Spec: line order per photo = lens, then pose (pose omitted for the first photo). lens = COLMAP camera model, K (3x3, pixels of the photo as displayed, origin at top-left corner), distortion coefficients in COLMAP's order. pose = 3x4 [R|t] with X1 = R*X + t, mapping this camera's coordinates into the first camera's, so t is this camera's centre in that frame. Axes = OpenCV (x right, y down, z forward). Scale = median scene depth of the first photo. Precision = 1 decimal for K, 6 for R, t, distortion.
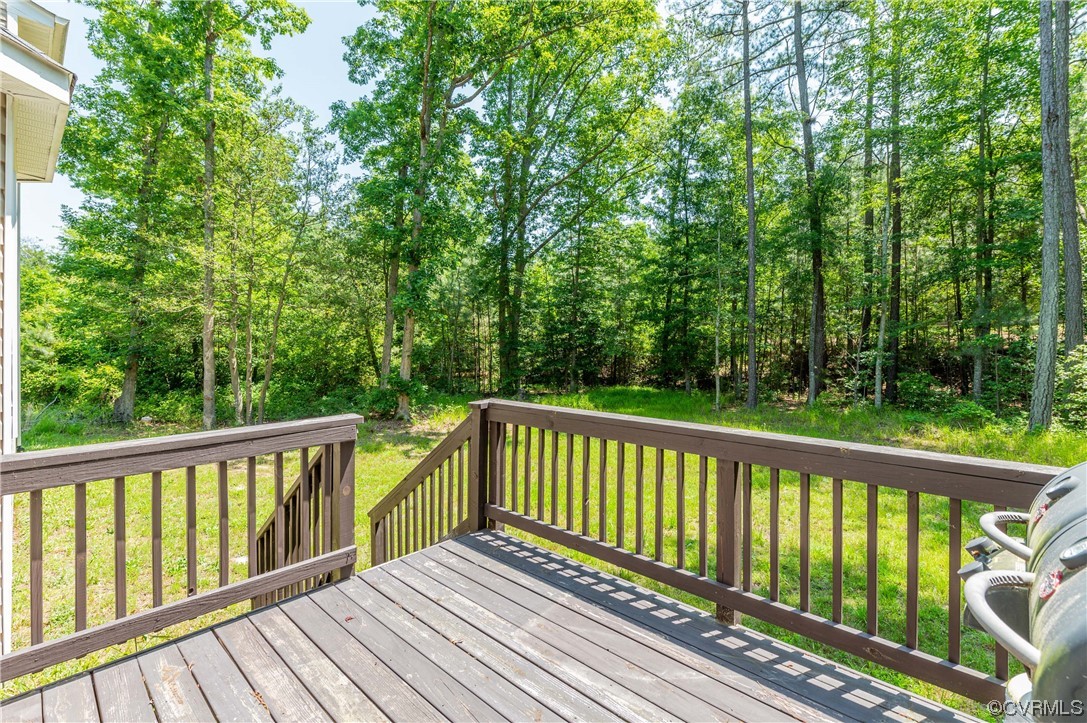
lens RADIAL K [[497.9, 0, 531.6], [0, 497.9, 342.2], [0, 0, 1]] dist [-0.000633, -0.000083]
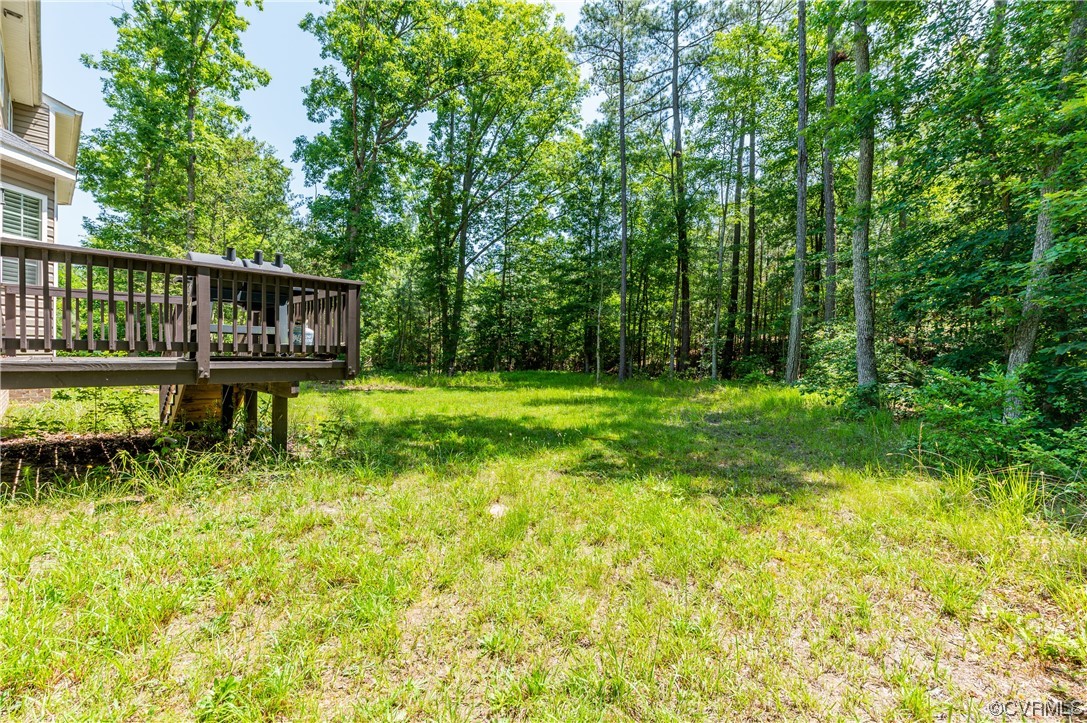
lens RADIAL K [[497.9, 0, 544.6], [0, 497.9, 361.9], [0, 0, 1]] dist [-0.000633, -0.000083]
pose [[0.999828, 0.011680, -0.014433, 0.300177], [-0.011609, 0.999920, 0.005020, 0.087861], [0.014491, -0.004852, 0.999883, -0.301679]]
